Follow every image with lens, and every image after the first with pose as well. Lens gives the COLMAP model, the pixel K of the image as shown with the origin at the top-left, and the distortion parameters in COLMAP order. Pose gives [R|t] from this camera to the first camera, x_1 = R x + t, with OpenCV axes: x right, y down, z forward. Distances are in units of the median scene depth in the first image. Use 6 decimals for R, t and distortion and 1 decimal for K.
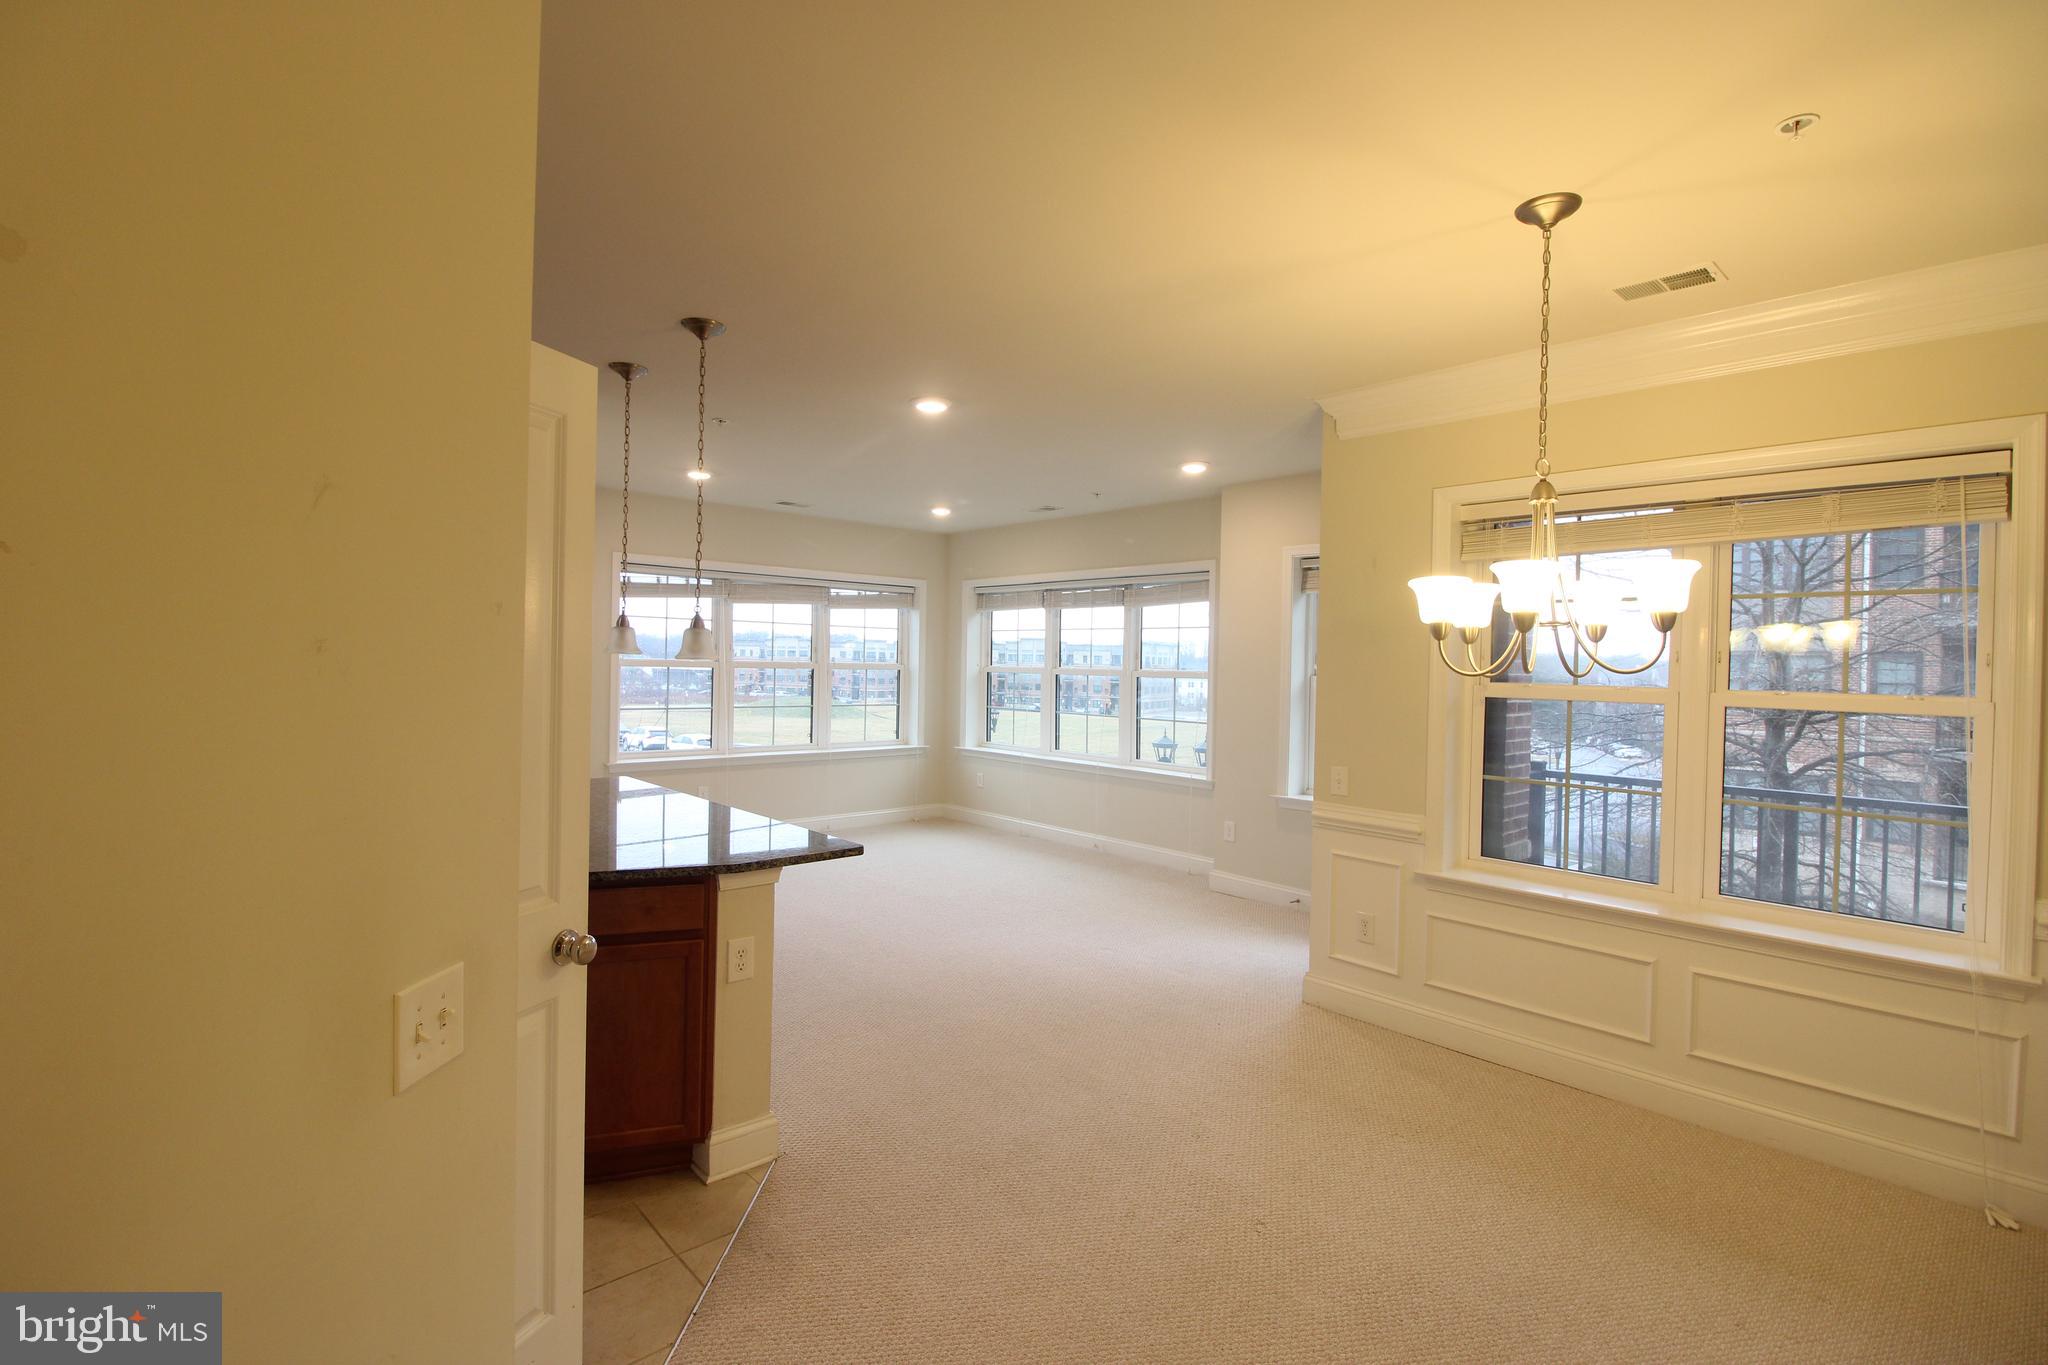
lens RADIAL K [[945.1, 0, 1016.2], [0, 945.1, 670.0], [0, 0, 1]] dist [0.002980, -0.014516]
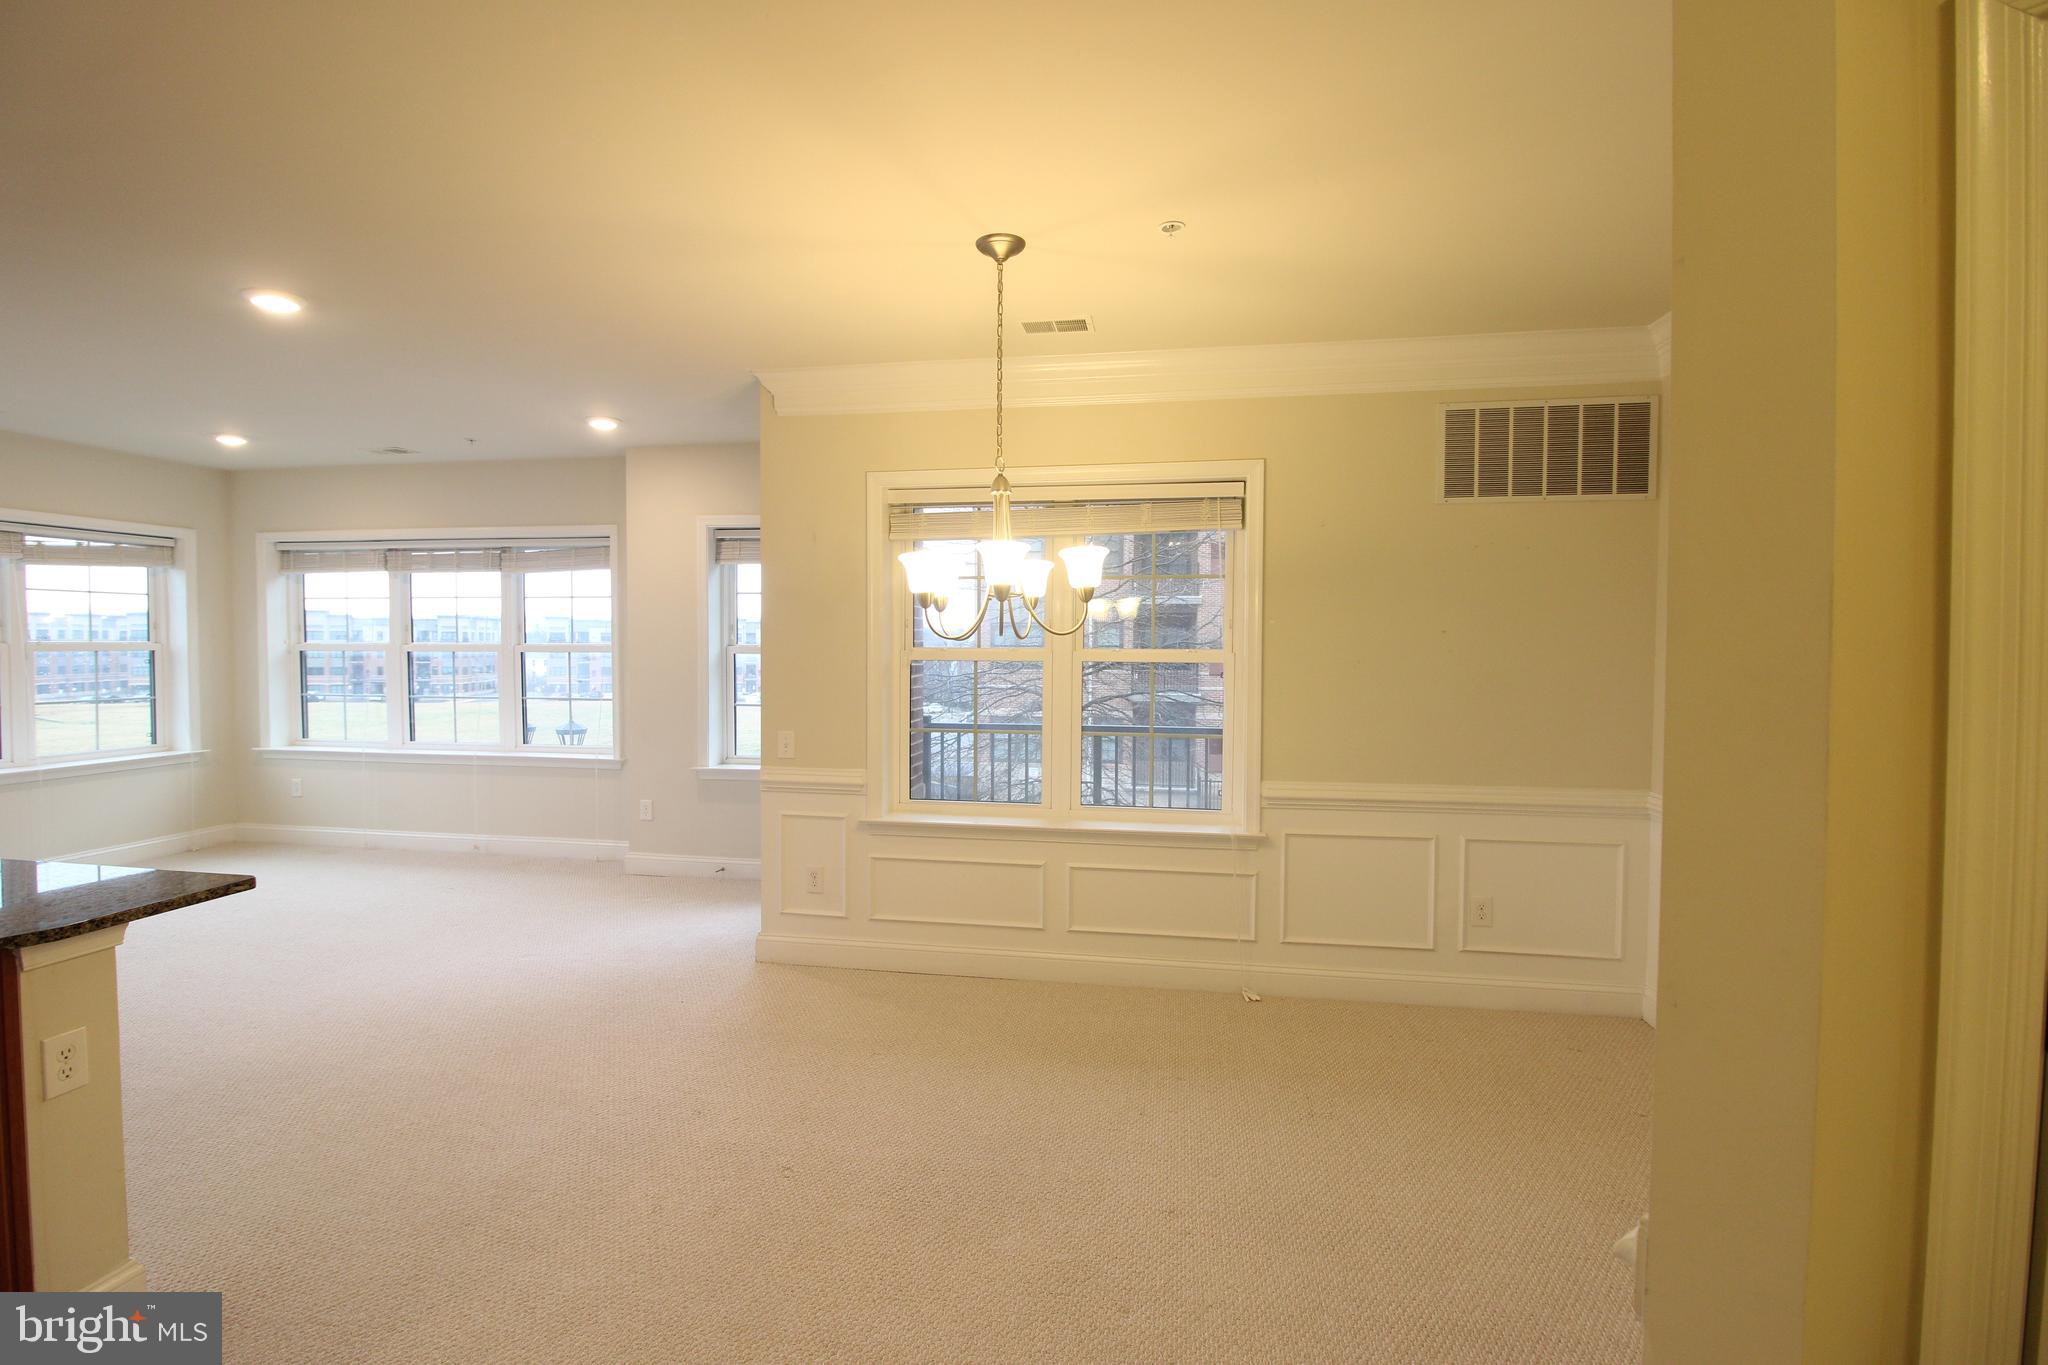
lens RADIAL K [[945.1, 0, 1016.2], [0, 945.1, 670.0], [0, 0, 1]] dist [0.002980, -0.014516]
pose [[0.784968, -0.034294, 0.618586, -0.064453], [0.017037, 0.999284, 0.033780, 0.002500], [-0.619302, -0.015978, 0.784991, 0.014267]]
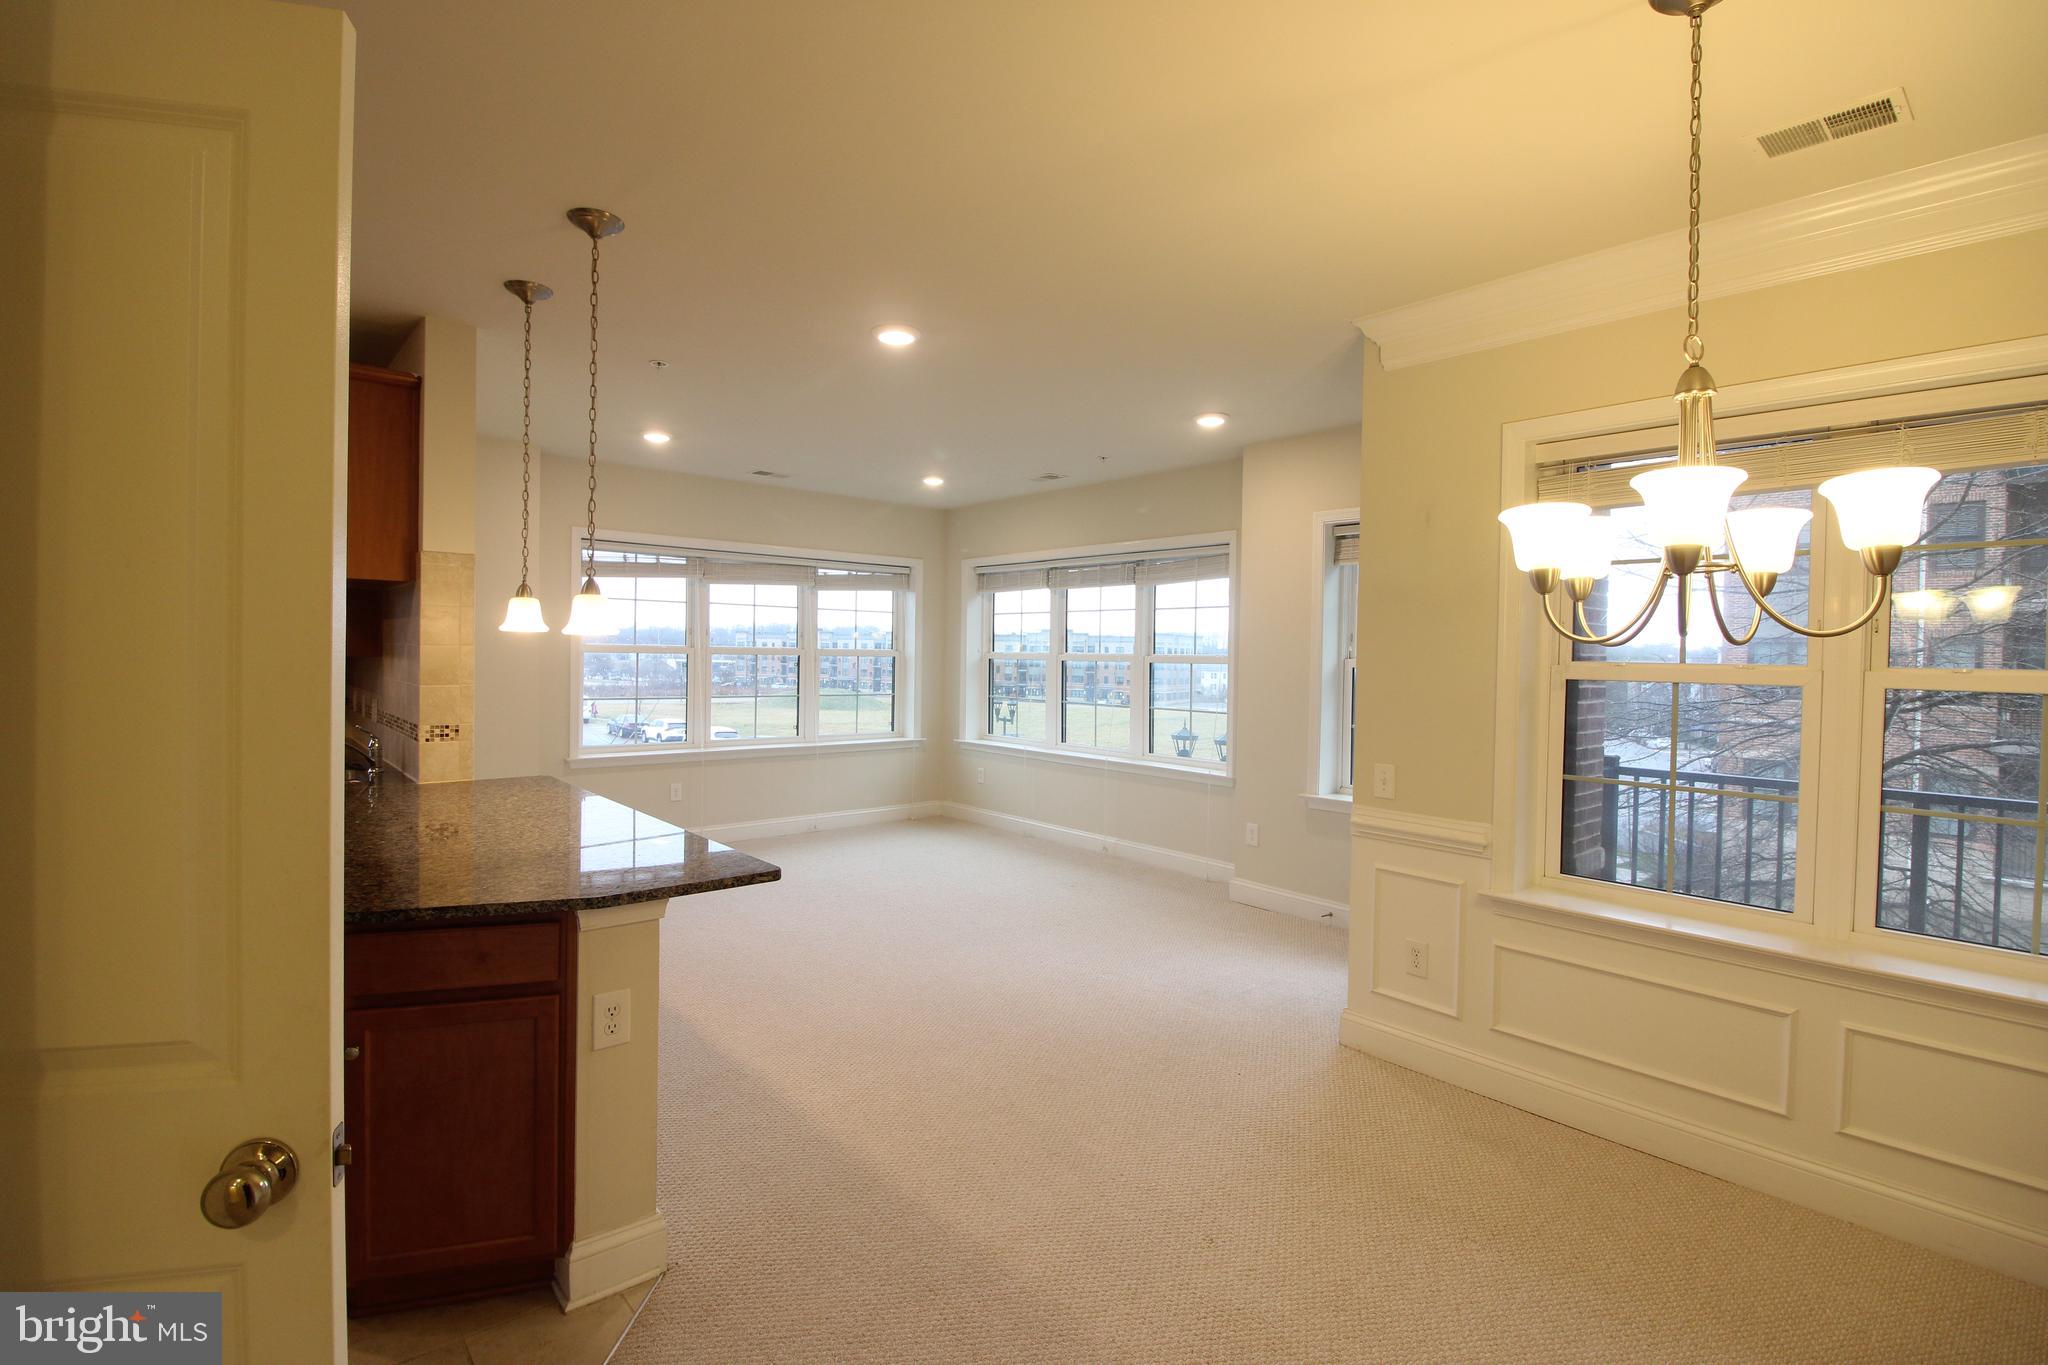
lens RADIAL K [[945.1, 0, 1016.2], [0, 945.1, 670.0], [0, 0, 1]] dist [0.002980, -0.014516]
pose [[0.999722, -0.003179, -0.023343, 0.023431], [0.003379, 0.999958, 0.008556, 0.007107], [0.023315, -0.008632, 0.999691, 0.101059]]
